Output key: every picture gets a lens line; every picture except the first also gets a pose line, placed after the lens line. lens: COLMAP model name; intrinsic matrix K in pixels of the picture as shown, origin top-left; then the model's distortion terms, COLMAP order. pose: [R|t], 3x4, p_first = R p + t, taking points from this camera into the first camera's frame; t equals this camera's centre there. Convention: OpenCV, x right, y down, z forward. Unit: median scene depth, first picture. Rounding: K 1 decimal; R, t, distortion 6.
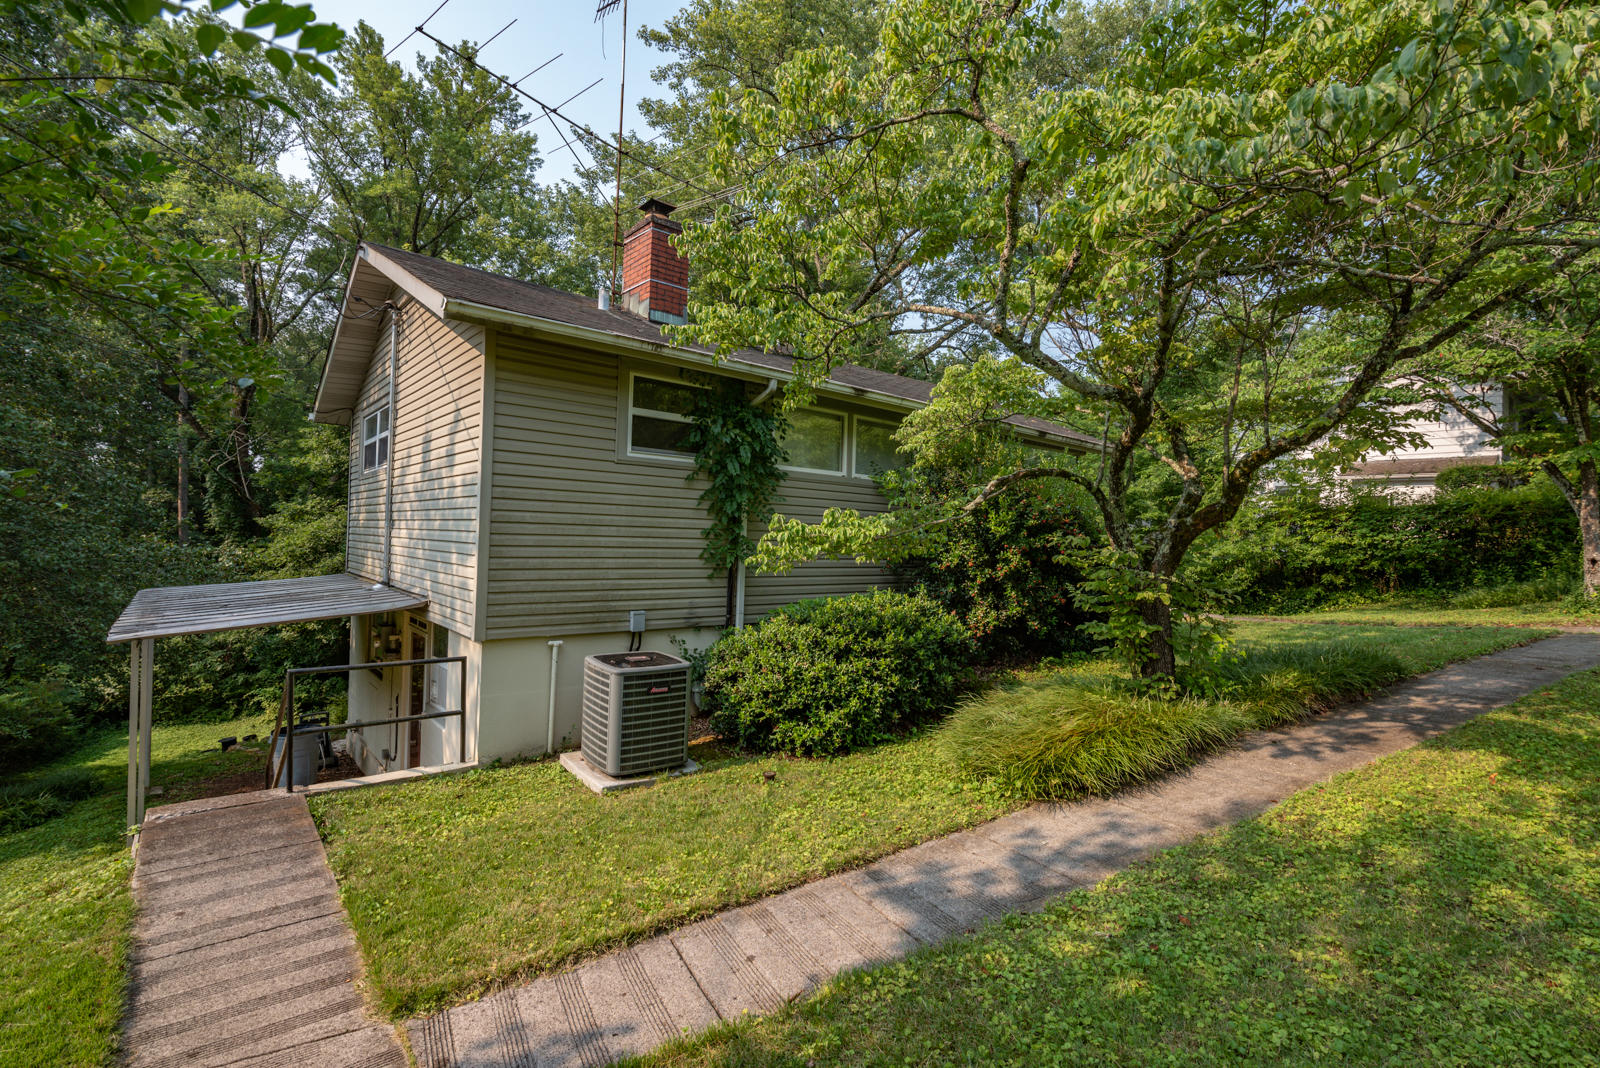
lens RADIAL K [[735.6, 0, 800.0], [0, 735.6, 534.0], [0, 0, 1]] dist [-0.014601, 0.000392]
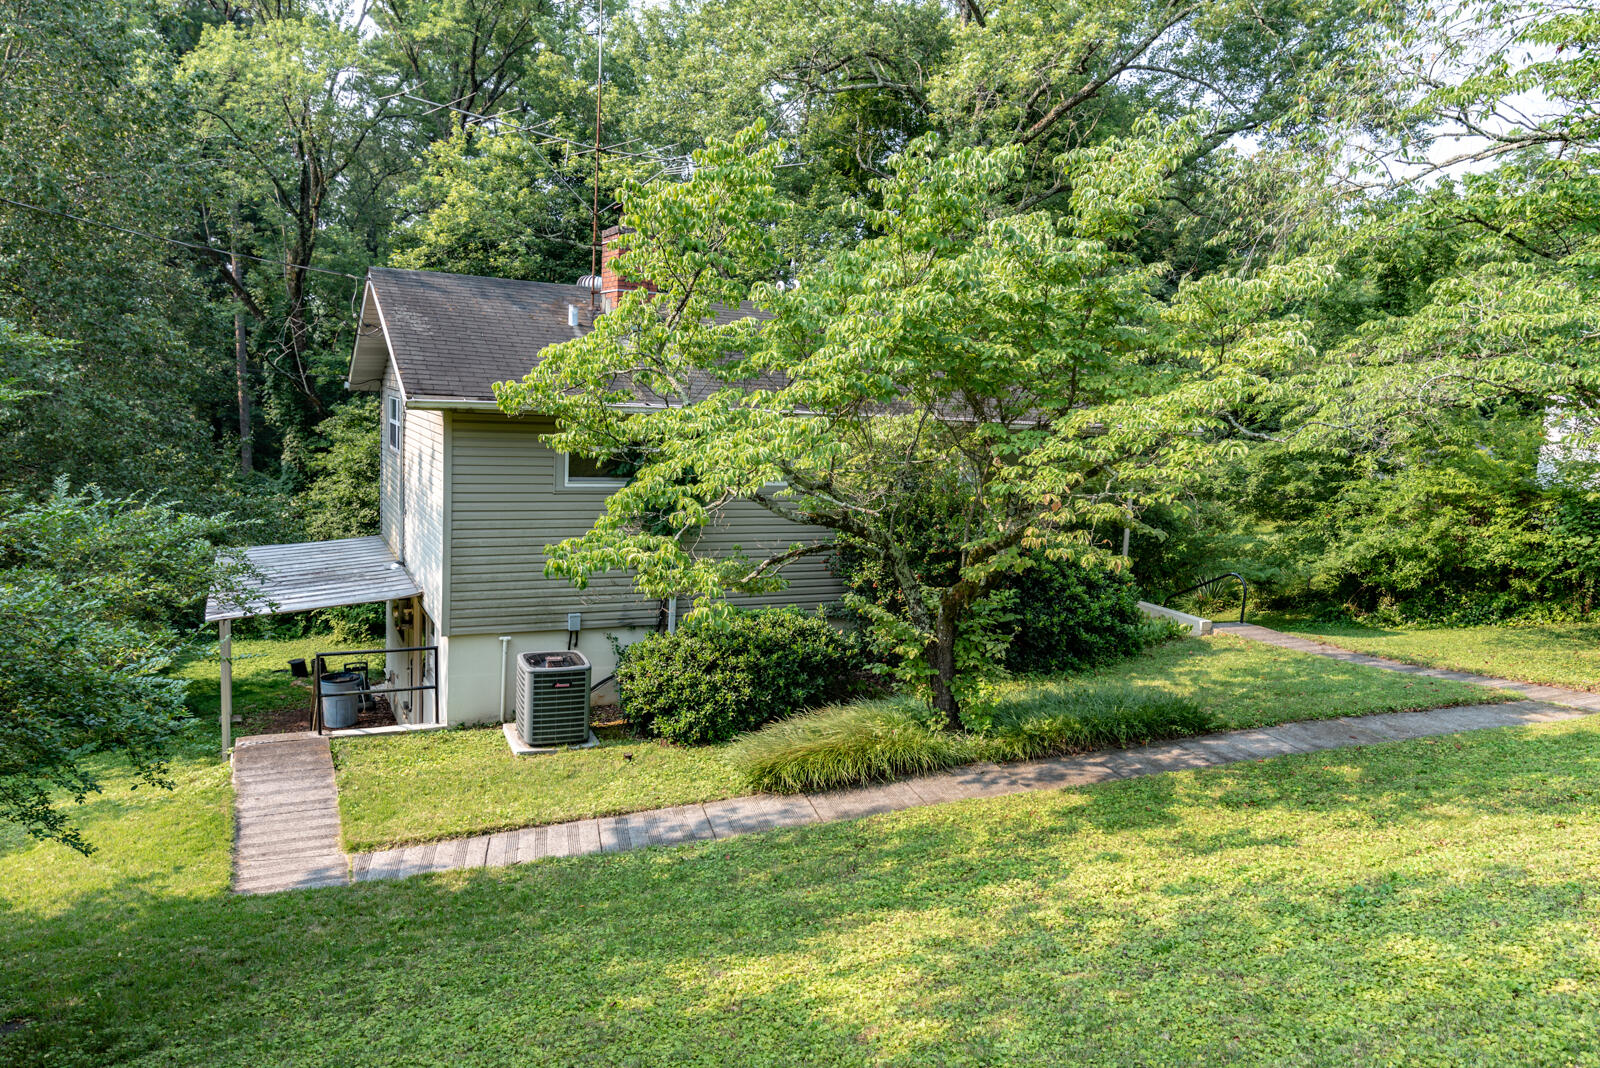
lens RADIAL K [[1149.6, 0, 800.0], [0, 1149.6, 534.0], [0, 0, 1]] dist [0.019666, -0.000248]
pose [[0.966803, 0.054378, -0.249668, 0.706753], [-0.019764, 0.990080, 0.139110, -0.346347], [0.254756, -0.129557, 0.958287, -0.827519]]
